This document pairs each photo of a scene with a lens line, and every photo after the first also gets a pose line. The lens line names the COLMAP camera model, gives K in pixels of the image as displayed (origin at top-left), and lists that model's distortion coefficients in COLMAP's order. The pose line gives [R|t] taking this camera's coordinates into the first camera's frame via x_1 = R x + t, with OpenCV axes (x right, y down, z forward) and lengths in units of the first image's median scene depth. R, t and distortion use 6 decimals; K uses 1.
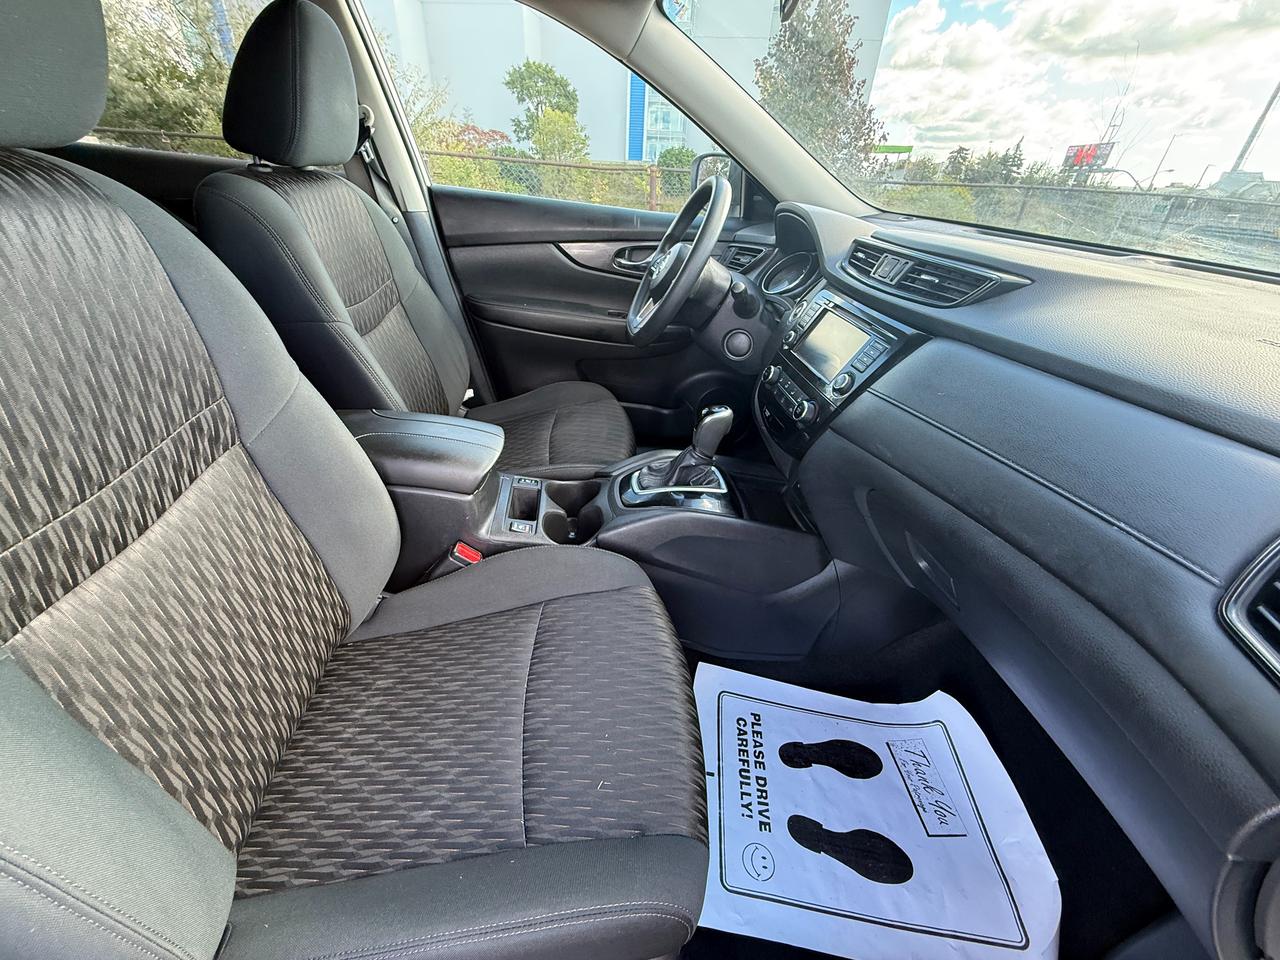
lens RADIAL K [[509.4, 0, 637.1], [0, 509.4, 478.6], [0, 0, 1]] dist [0.000785, 0.000262]
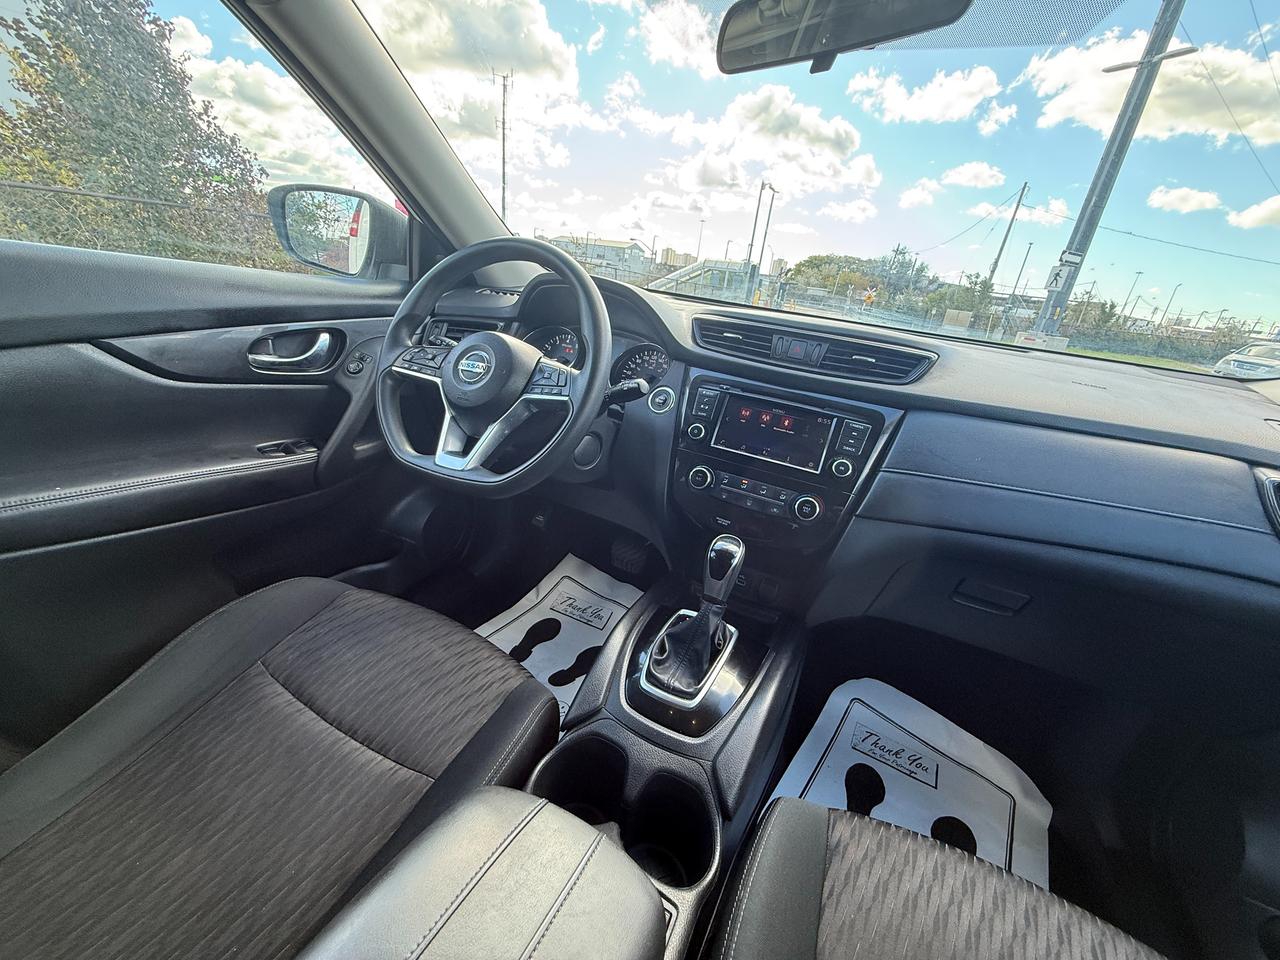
lens RADIAL K [[509.4, 0, 637.1], [0, 509.4, 478.6], [0, 0, 1]] dist [0.000785, 0.000262]
pose [[0.510253, -0.315390, 0.800107, -0.441051], [0.361757, 0.922733, 0.133024, -0.333126], [-0.780239, 0.221568, 0.584922, 0.554209]]
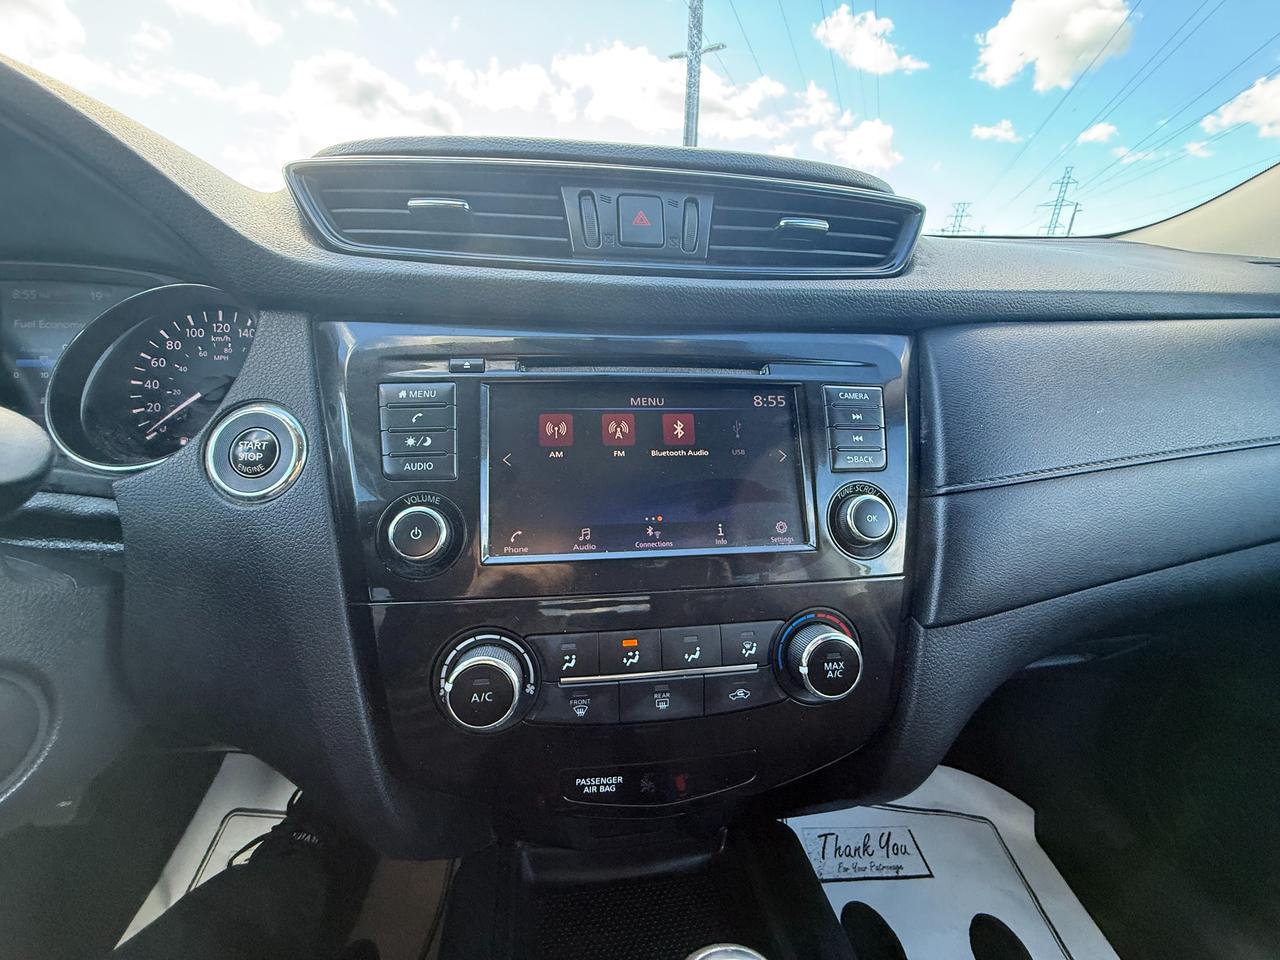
lens RADIAL K [[509.4, 0, 637.1], [0, 509.4, 478.6], [0, 0, 1]] dist [0.000785, 0.000262]
pose [[-0.050553, -0.407790, 0.911675, 0.072165], [0.490081, 0.785252, 0.378417, -0.318532], [-0.870210, 0.465925, 0.160153, 0.802335]]
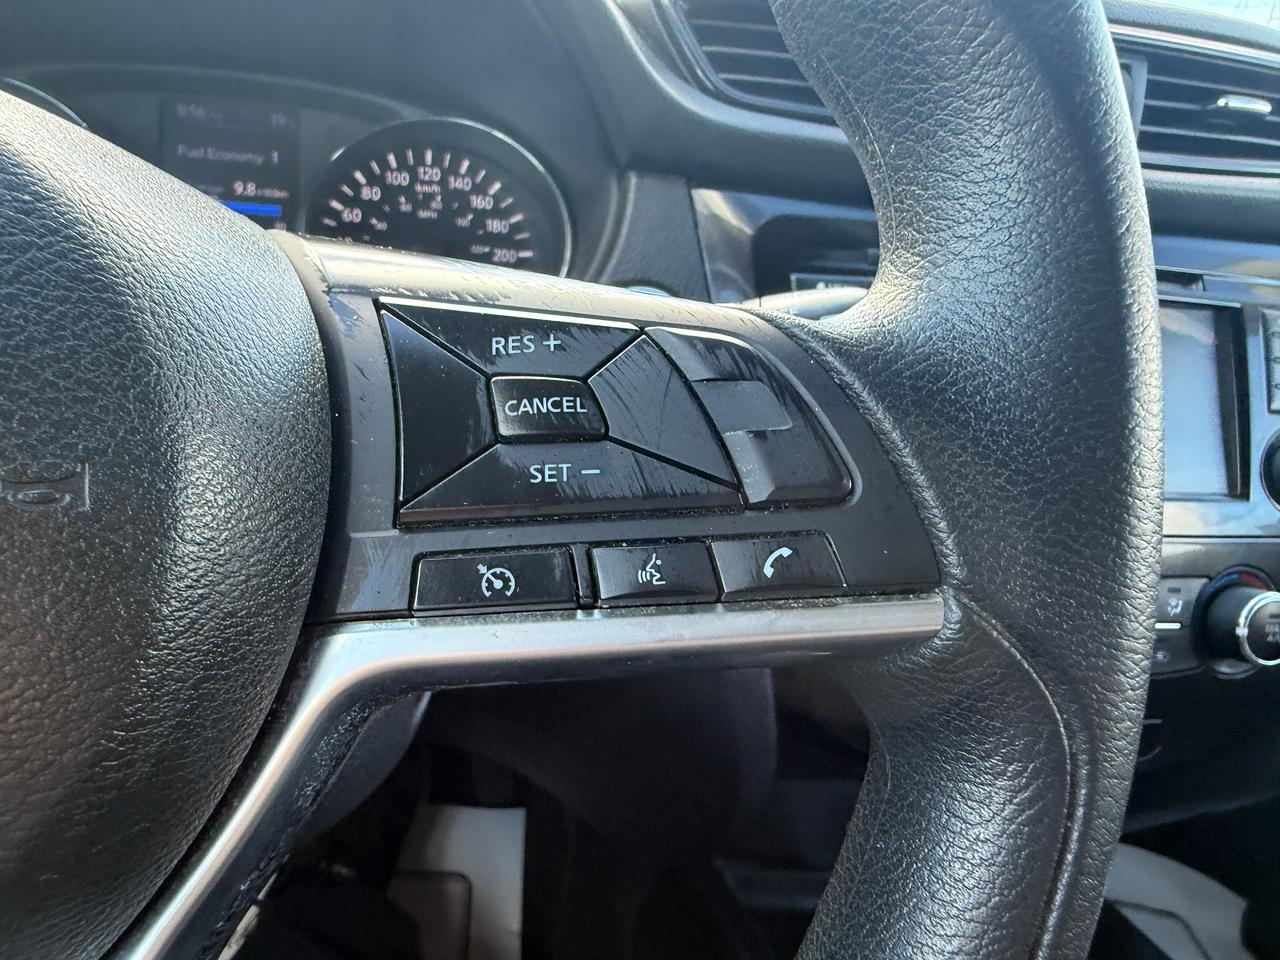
lens RADIAL K [[860.7, 0, 516.8], [0, 860.7, 480.3], [0, 0, 1]] dist [-0.000215, 0.000867]
pose [[-0.064813, -0.474163, 0.878048, -0.019685], [0.425254, 0.782878, 0.454159, -0.465715], [-0.902750, 0.402829, 0.150899, 1.014453]]
